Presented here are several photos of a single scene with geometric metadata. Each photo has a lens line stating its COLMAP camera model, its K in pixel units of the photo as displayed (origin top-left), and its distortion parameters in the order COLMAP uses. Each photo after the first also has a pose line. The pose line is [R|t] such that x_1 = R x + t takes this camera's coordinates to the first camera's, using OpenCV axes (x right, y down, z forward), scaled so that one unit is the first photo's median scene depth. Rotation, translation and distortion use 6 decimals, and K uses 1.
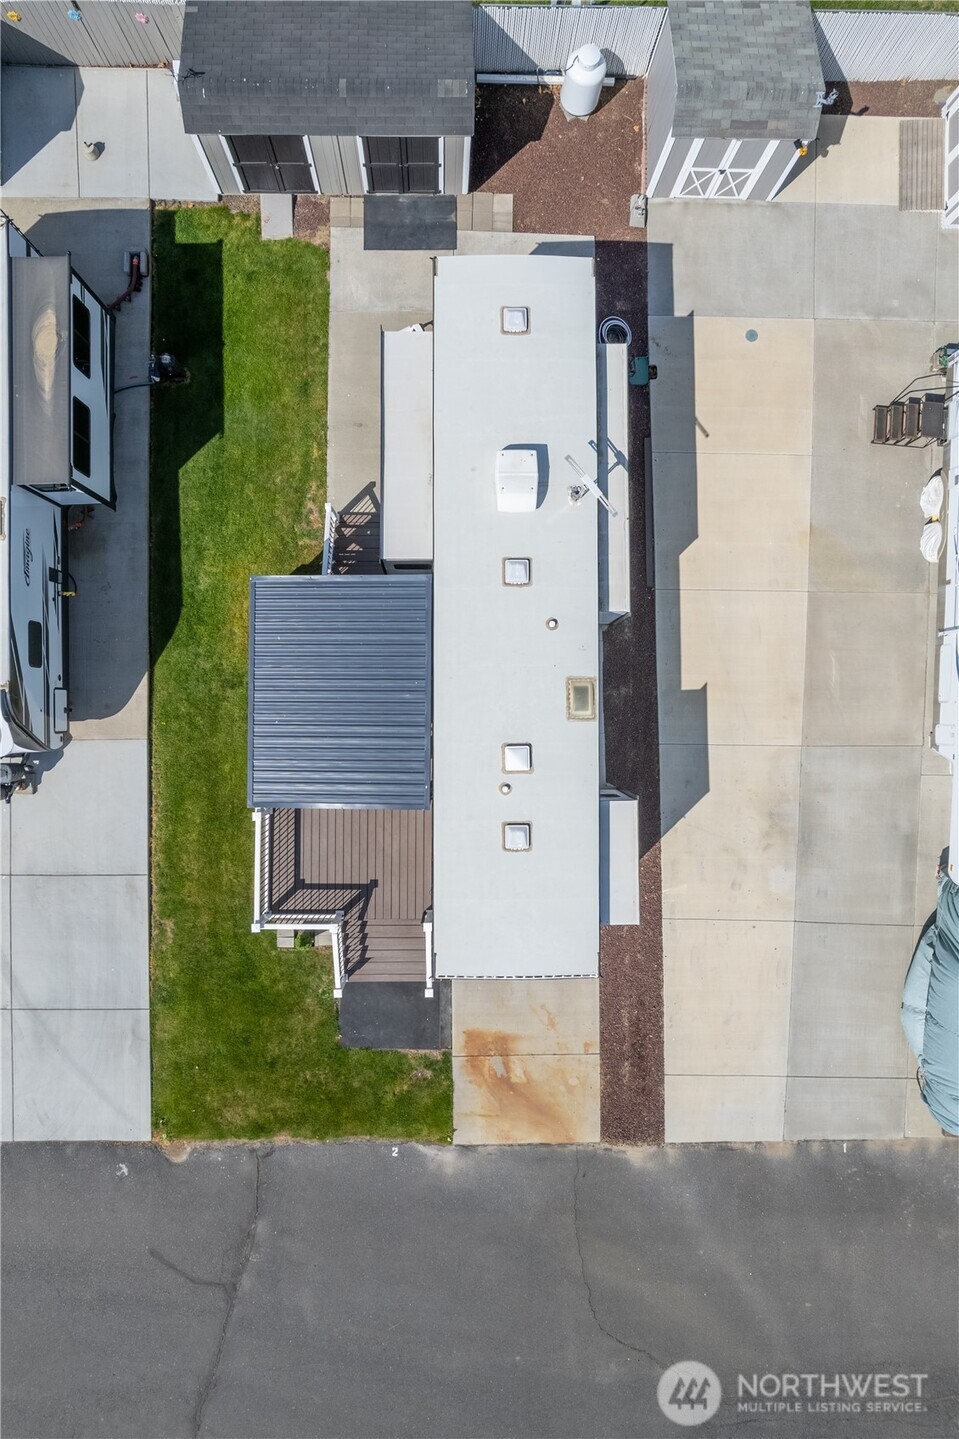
lens RADIAL K [[940.3, 0, 448.2], [0, 940.3, 664.6], [0, 0, 1]] dist [-0.064202, 0.047849]
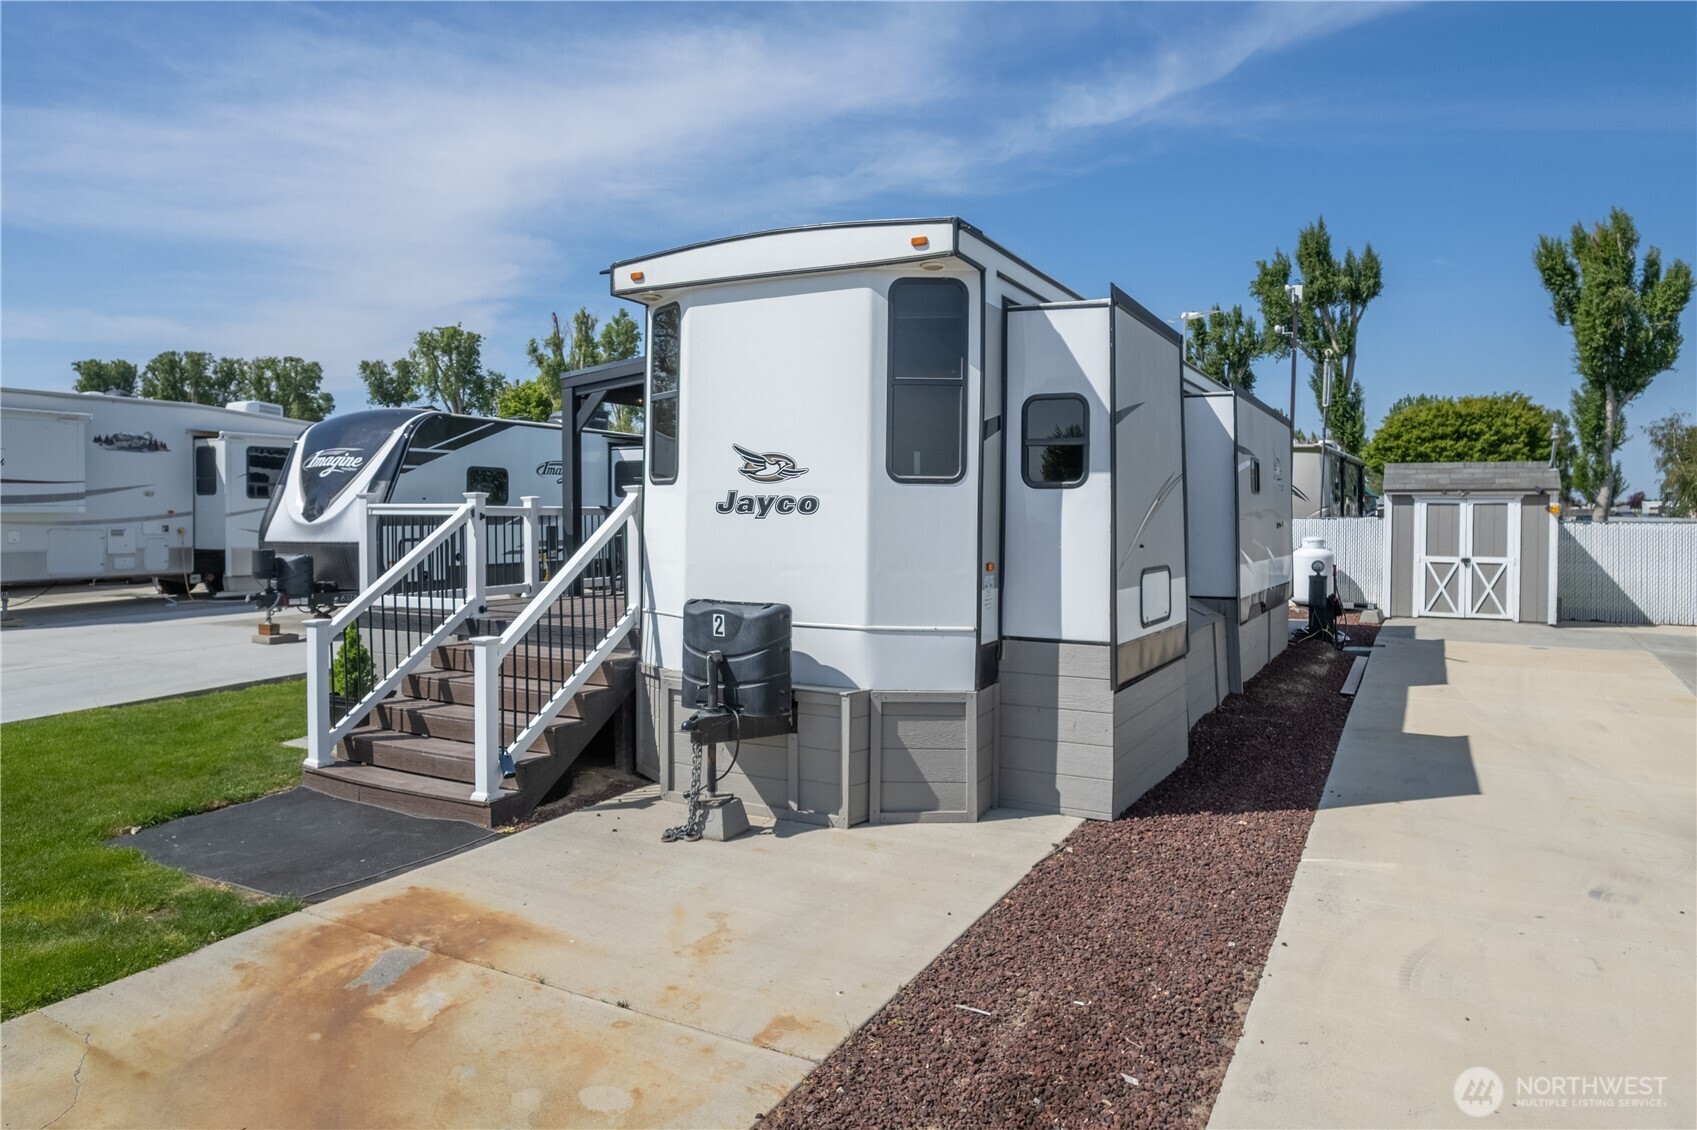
lens RADIAL K [[1108.9, 0, 843.2], [0, 1108.9, 537.2], [0, 0, 1]] dist [-0.064202, 0.047849]
pose [[0.873734, 0.008738, -0.486326, 0.269131], [-0.486337, 0.032322, -0.873173, 0.598796], [0.008089, 0.999439, 0.032490, 0.892284]]
